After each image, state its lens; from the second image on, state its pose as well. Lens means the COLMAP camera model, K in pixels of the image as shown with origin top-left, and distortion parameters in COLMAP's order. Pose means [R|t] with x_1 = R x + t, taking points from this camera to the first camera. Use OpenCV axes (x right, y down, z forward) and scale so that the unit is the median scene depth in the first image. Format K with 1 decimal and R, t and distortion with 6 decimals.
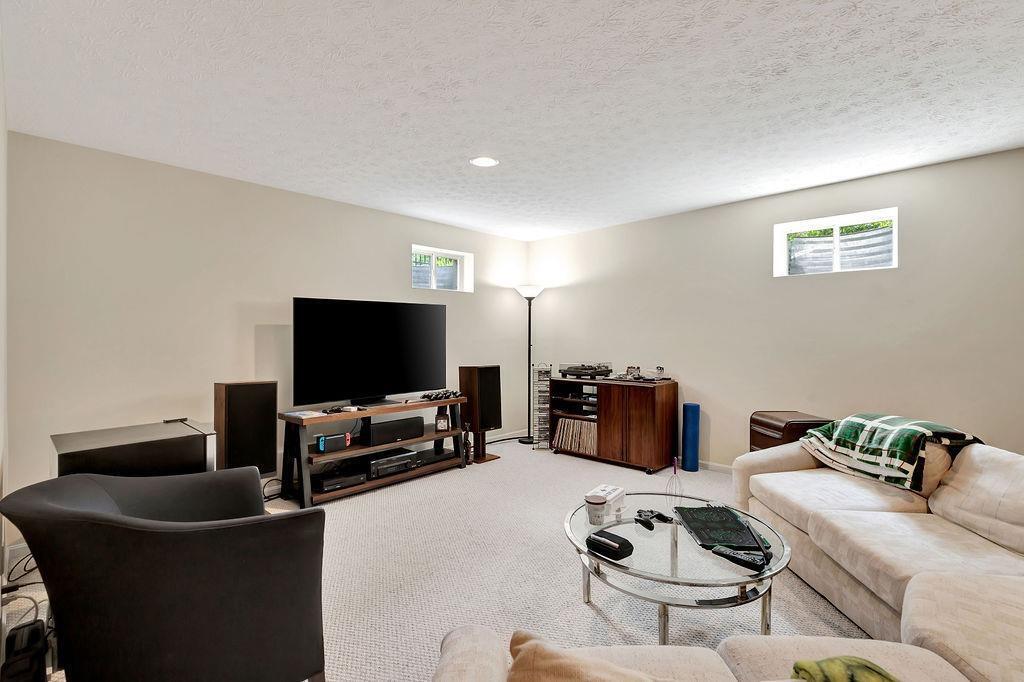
lens RADIAL K [[469.3, 0, 518.9], [0, 469.3, 333.0], [0, 0, 1]] dist [0.008849, -0.001080]
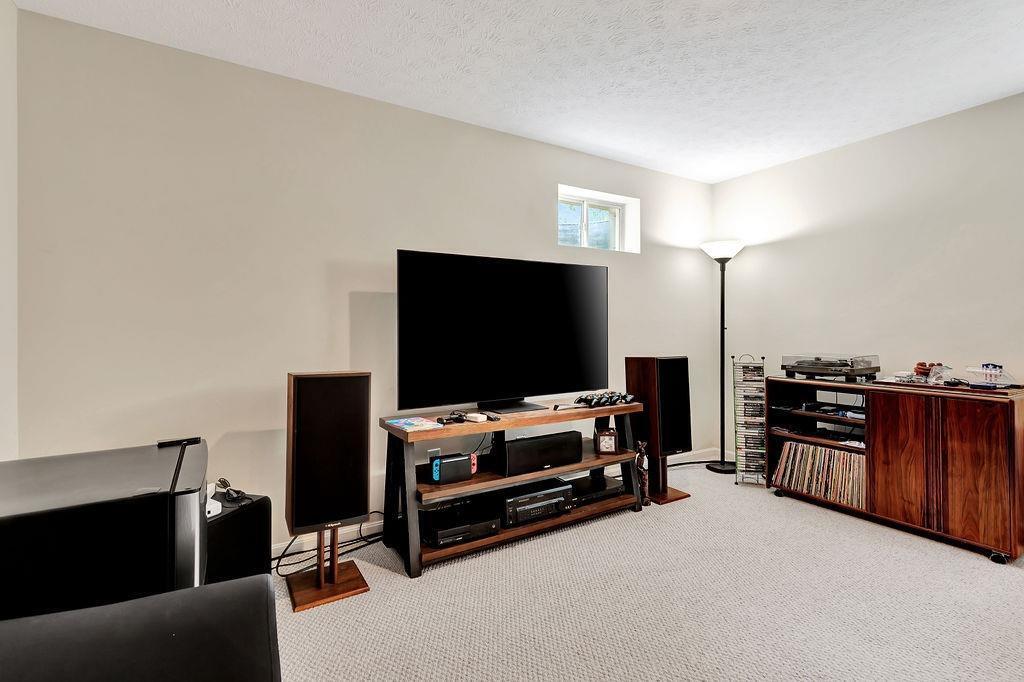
lens RADIAL K [[469.3, 0, 506.6], [0, 469.3, 333.9], [0, 0, 1]] dist [0.008849, -0.001080]
pose [[0.960650, 0.004833, -0.277719, -0.111325], [0.000518, 0.999816, 0.019190, 0.025795], [0.277760, -0.018579, 0.960471, 0.311992]]
